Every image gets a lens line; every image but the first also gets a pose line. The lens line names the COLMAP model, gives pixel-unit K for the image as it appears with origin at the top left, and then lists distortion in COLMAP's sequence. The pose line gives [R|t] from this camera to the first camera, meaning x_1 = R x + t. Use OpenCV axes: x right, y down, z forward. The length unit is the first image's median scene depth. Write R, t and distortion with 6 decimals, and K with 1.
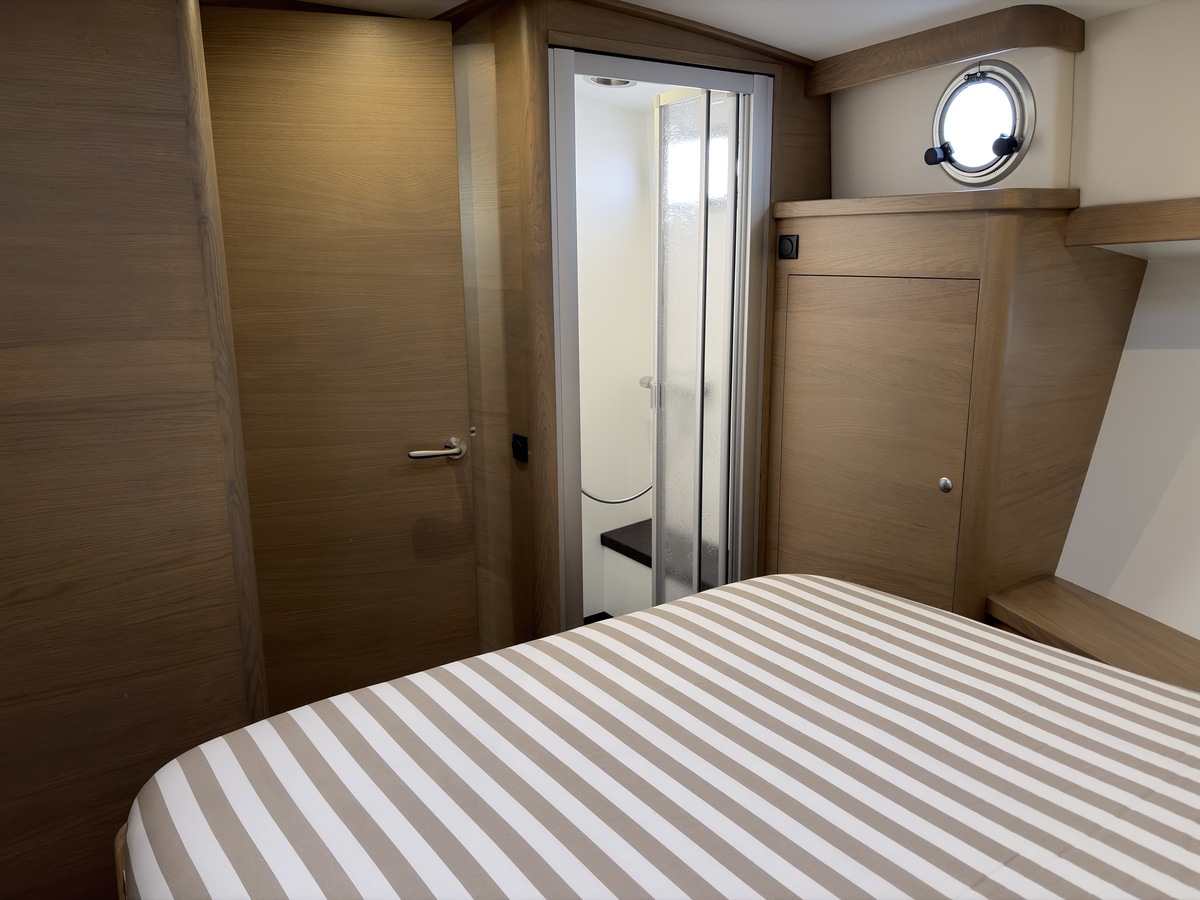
lens RADIAL K [[909.1, 0, 599.0], [0, 909.1, 449.2], [0, 0, 1]] dist [0.040063, -0.030168]
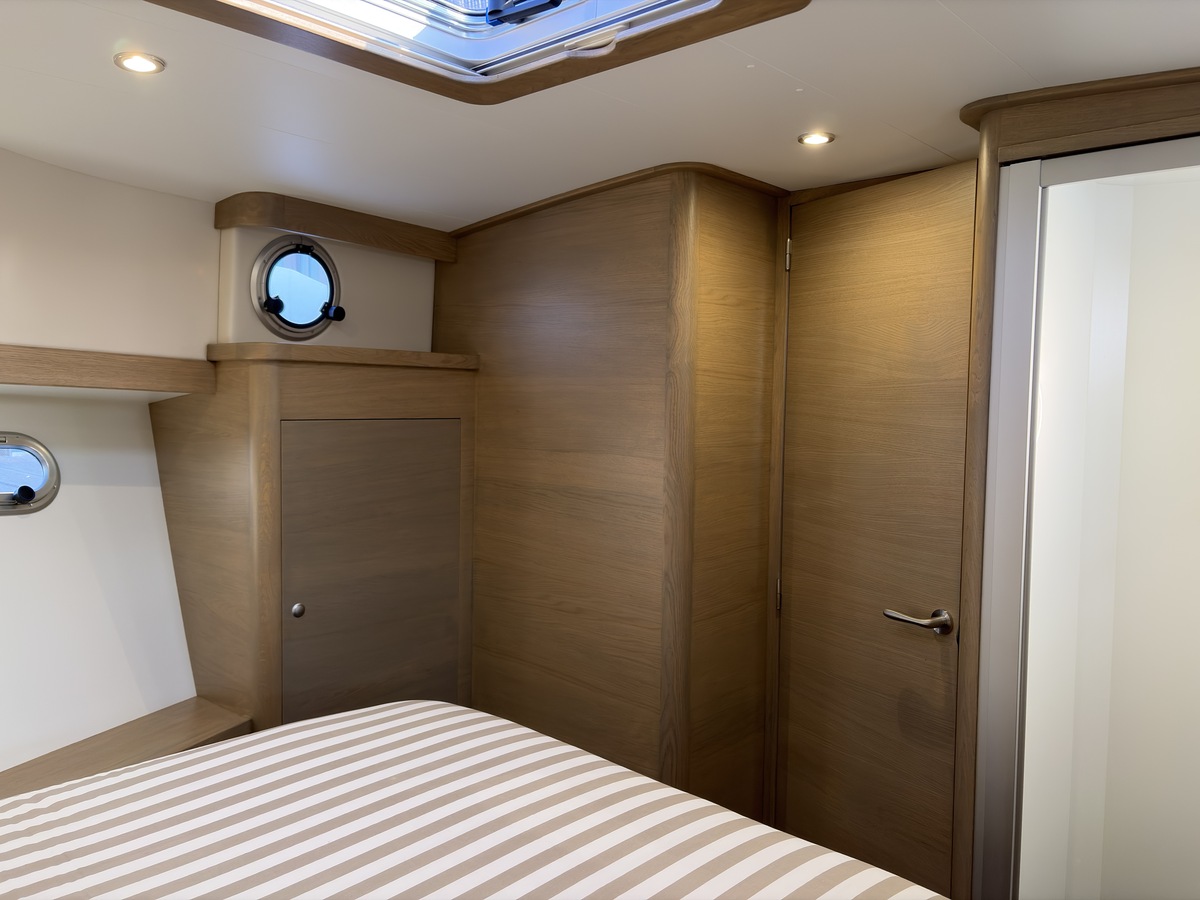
lens RADIAL K [[909.1, 0, 598.7], [0, 909.1, 448.7], [0, 0, 1]] dist [0.040063, -0.030168]
pose [[0.197531, 0.072696, -0.977598, 0.805479], [-0.227225, 0.973482, 0.026478, -0.144243], [0.953599, 0.216904, 0.208811, 0.602592]]
